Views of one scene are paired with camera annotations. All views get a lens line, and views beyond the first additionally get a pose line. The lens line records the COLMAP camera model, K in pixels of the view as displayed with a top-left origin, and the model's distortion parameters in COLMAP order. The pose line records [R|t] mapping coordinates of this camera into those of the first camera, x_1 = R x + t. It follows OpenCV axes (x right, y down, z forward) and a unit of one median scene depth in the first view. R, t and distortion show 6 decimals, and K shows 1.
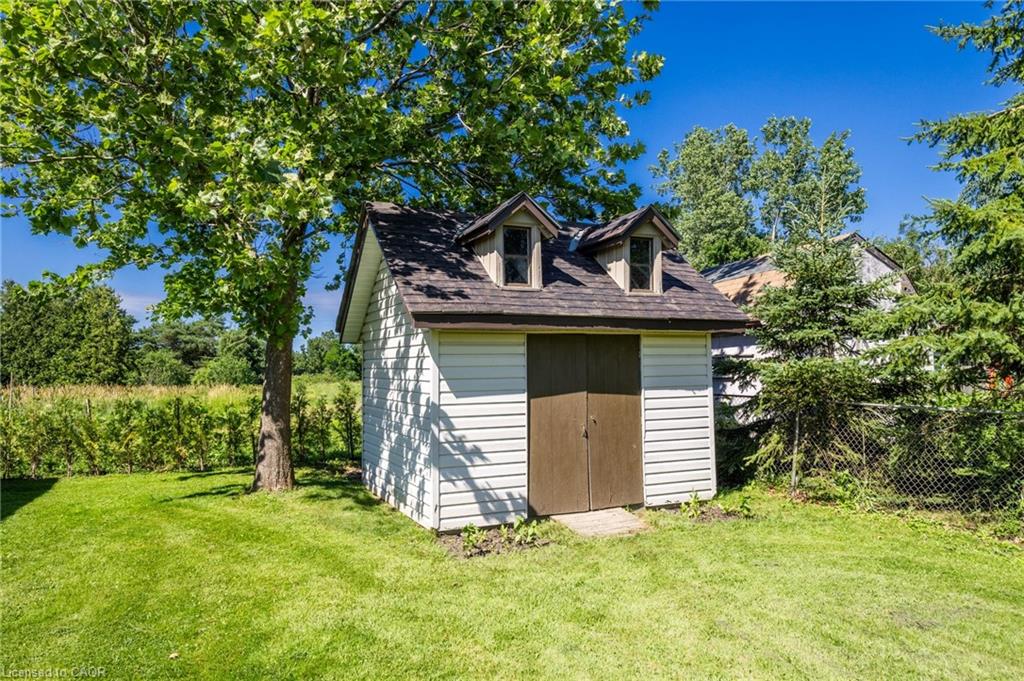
lens RADIAL K [[636.7, 0, 511.6], [0, 636.7, 305.3], [0, 0, 1]] dist [-0.001691, 0.000473]
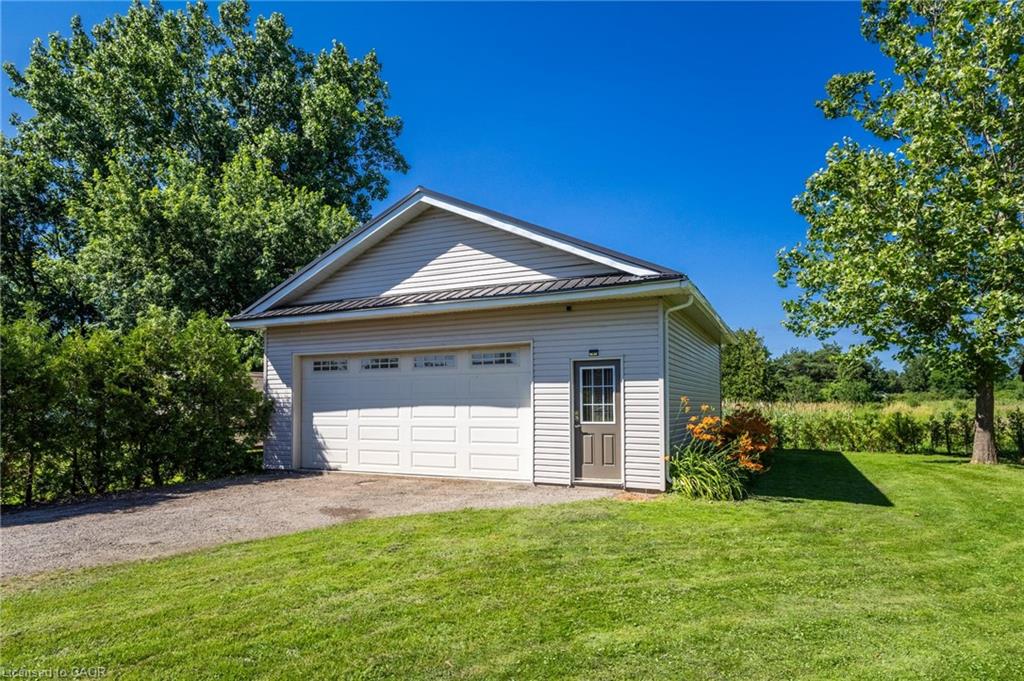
lens RADIAL K [[594.5, 0, 534.0], [0, 594.5, 385.9], [0, 0, 1]] dist [-0.007366, -0.000275]
pose [[0.661958, -0.010248, -0.749471, 0.035191], [0.084695, 0.994525, 0.061207, -0.133832], [0.744741, -0.103992, 0.659202, -0.982019]]
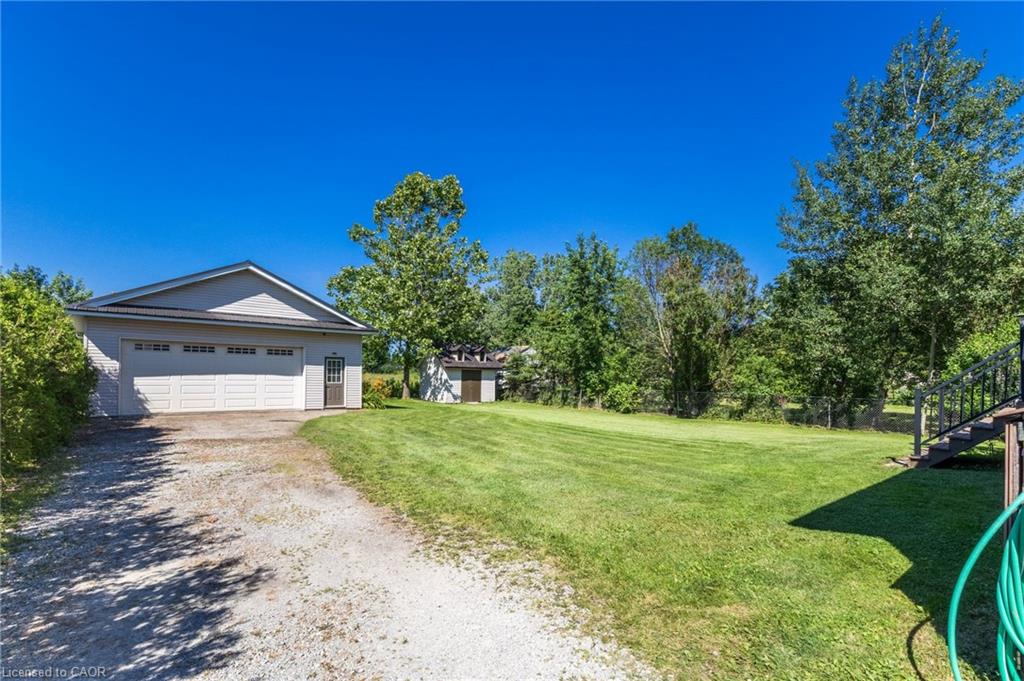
lens RADIAL K [[497.4, 0, 523.8], [0, 497.4, 377.2], [0, 0, 1]] dist [0.018304, 0.000112]
pose [[0.955829, 0.028120, 0.292574, -0.581298], [-0.063225, 0.991781, 0.111231, -0.325773], [-0.287041, -0.124816, 0.949752, -2.628759]]
